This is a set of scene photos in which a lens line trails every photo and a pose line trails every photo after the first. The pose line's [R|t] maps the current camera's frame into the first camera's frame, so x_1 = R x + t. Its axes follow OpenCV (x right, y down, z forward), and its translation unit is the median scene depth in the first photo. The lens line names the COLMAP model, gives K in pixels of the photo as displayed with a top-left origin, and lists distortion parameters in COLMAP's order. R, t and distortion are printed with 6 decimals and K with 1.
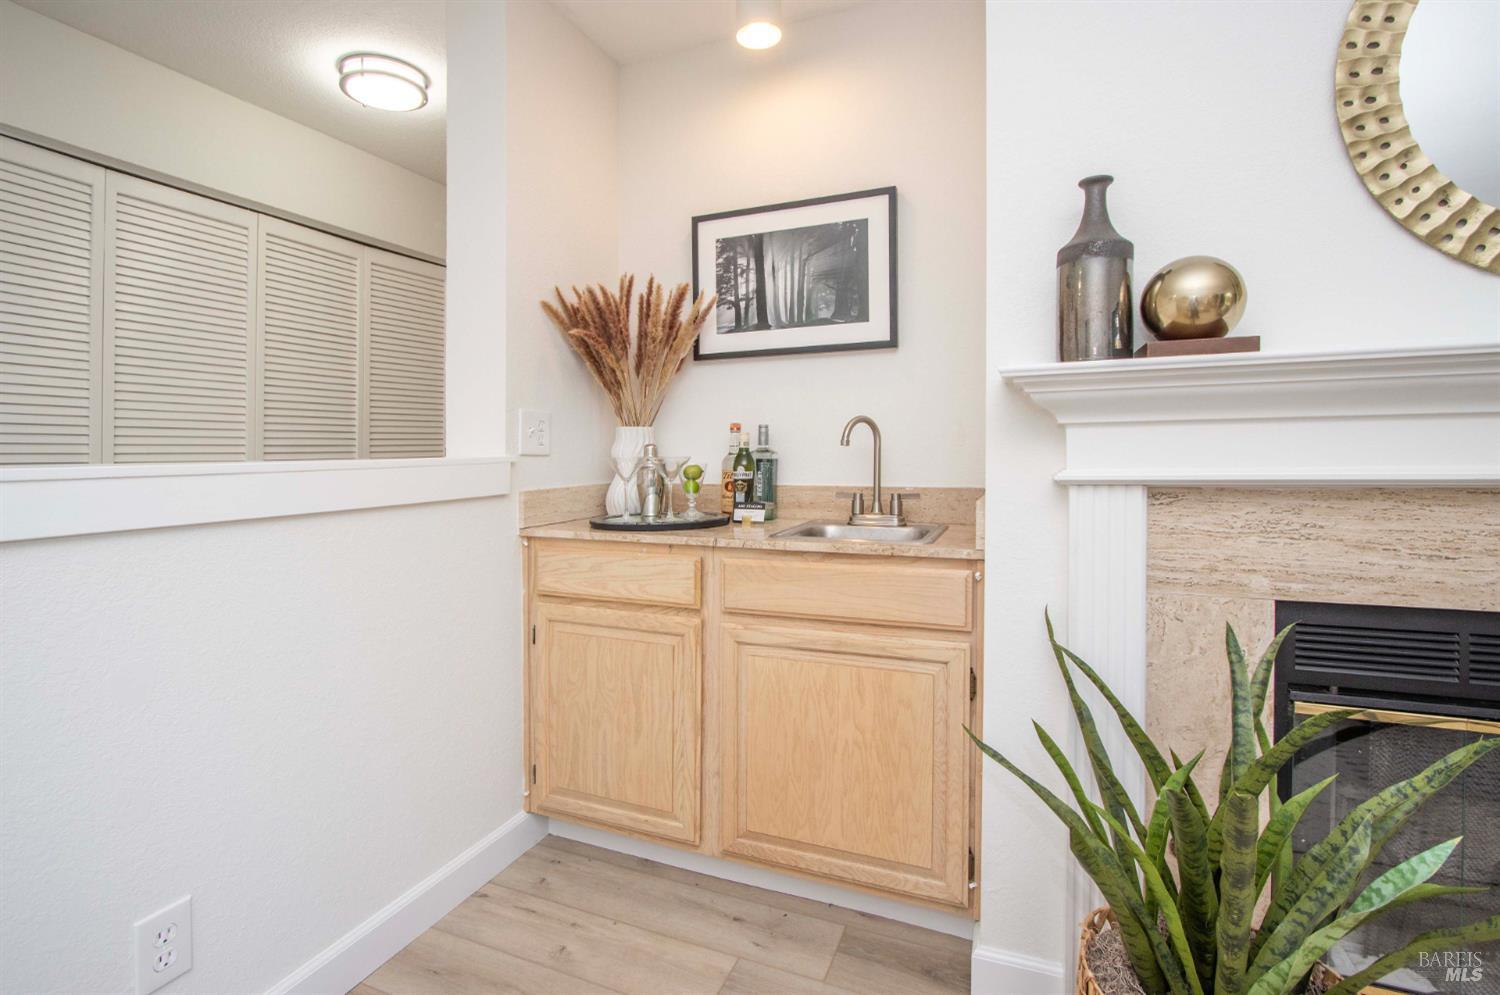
lens RADIAL K [[677.7, 0, 778.7], [0, 677.7, 438.8], [0, 0, 1]] dist [-0.014504, 0.000313]
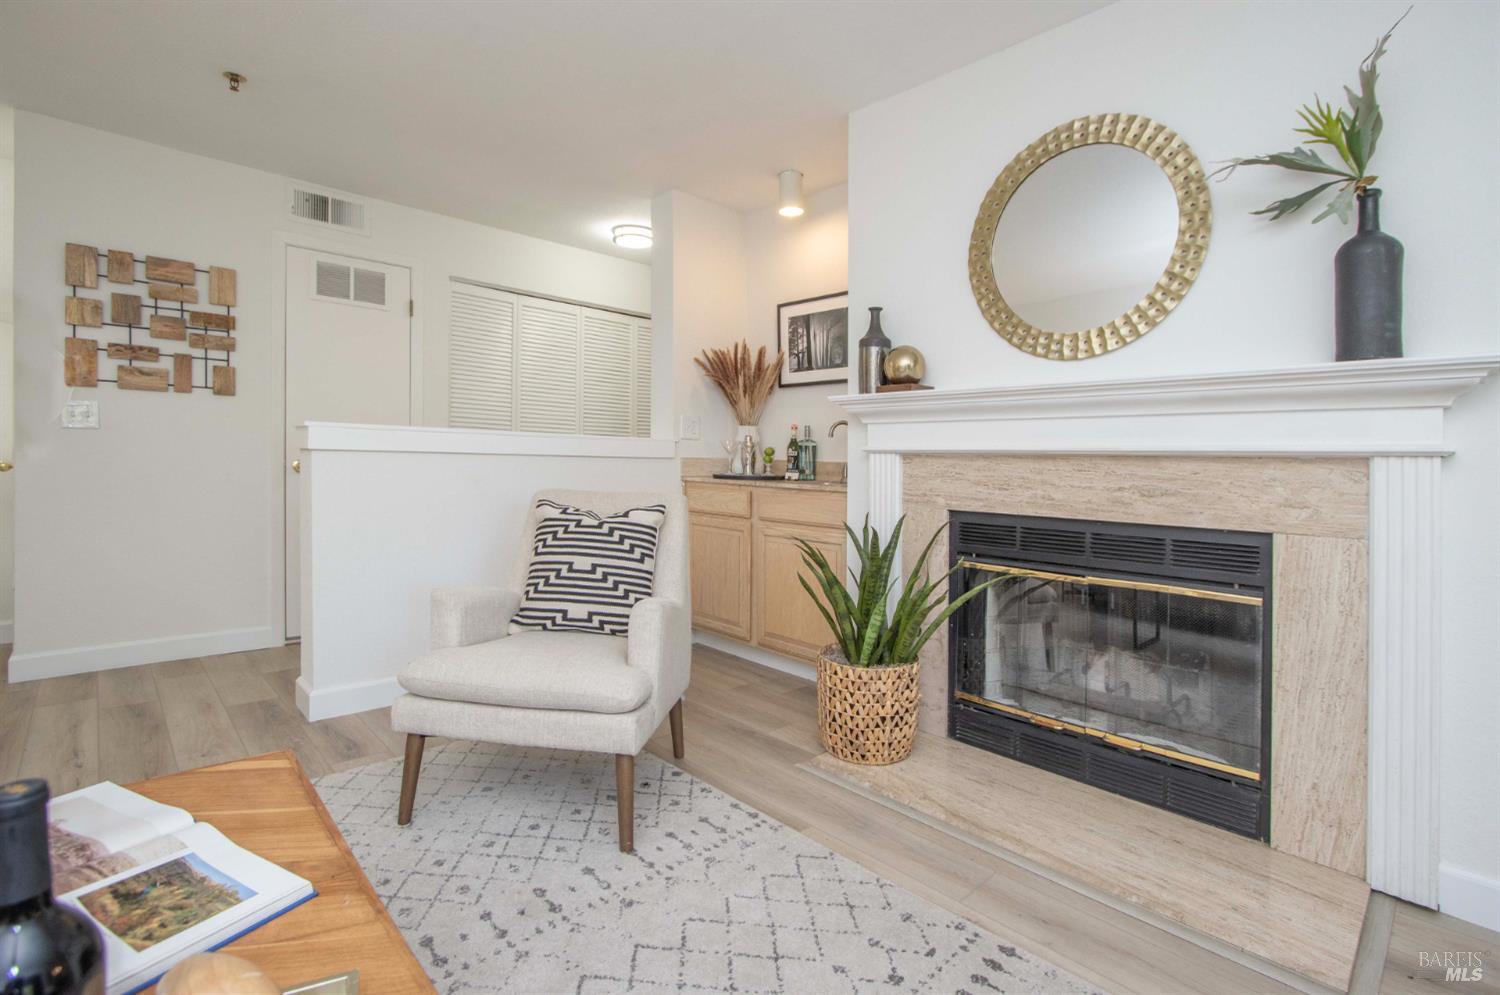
lens RADIAL K [[686.3, 0, 750.0], [0, 686.3, 497.5], [0, 0, 1]] dist [0.000862, 0.000132]
pose [[0.899585, 0.062569, -0.432241, 0.638266], [-0.032916, 0.996583, 0.075756, 0.035767], [0.435504, -0.053922, 0.898570, -0.678555]]
